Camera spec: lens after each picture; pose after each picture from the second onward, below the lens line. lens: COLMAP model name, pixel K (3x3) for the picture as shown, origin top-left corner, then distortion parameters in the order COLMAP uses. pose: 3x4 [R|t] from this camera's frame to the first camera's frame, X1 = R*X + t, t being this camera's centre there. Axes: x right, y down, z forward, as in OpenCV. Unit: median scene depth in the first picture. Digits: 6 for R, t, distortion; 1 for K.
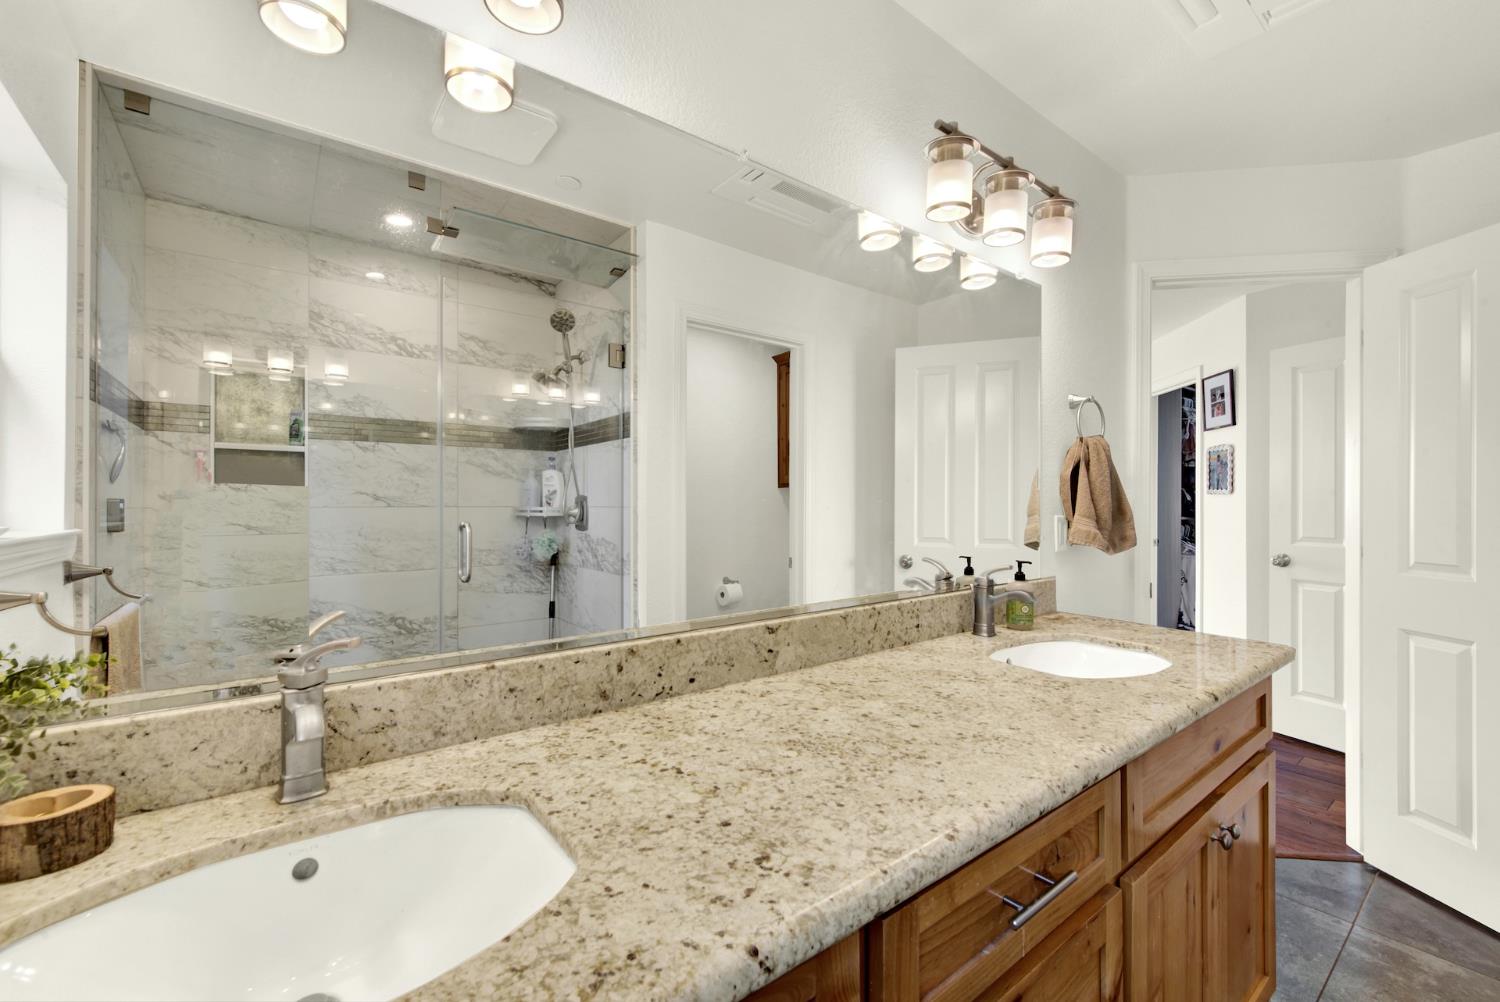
lens RADIAL K [[613.3, 0, 756.0], [0, 613.3, 508.7], [0, 0, 1]] dist [0.002738, -0.003293]
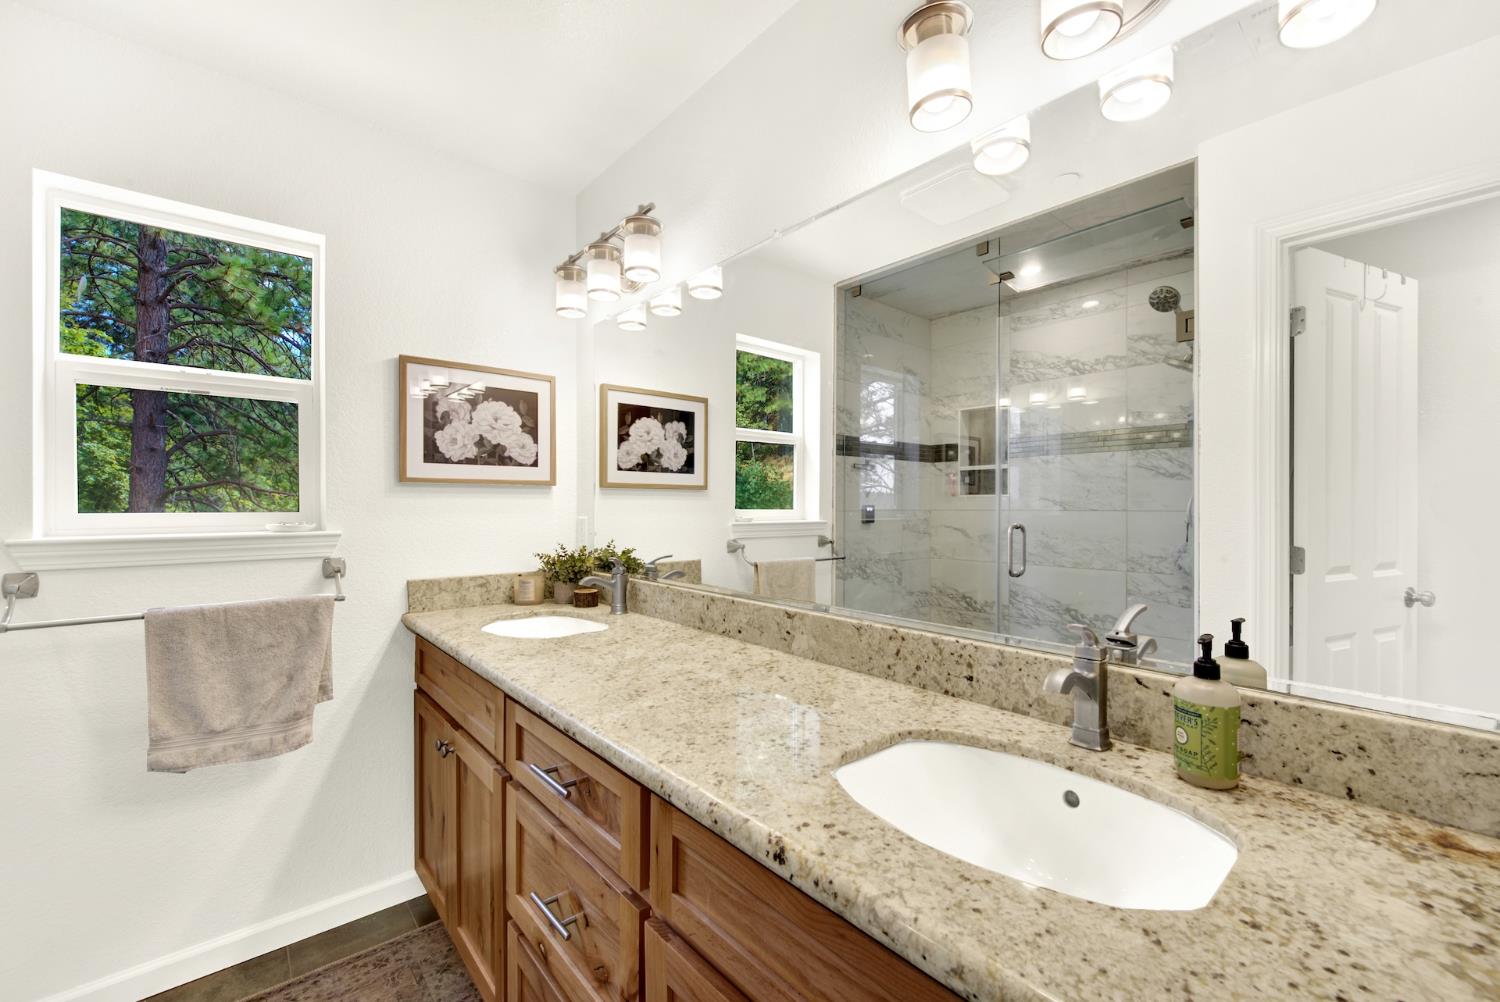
lens RADIAL K [[613.3, 0, 759.3], [0, 613.3, 505.8], [0, 0, 1]] dist [0.002738, -0.003293]
pose [[0.055676, 0.001122, -0.998448, 0.962254], [-0.009247, 0.999957, 0.000608, -0.013135], [0.998406, 0.009198, 0.055684, 0.690416]]
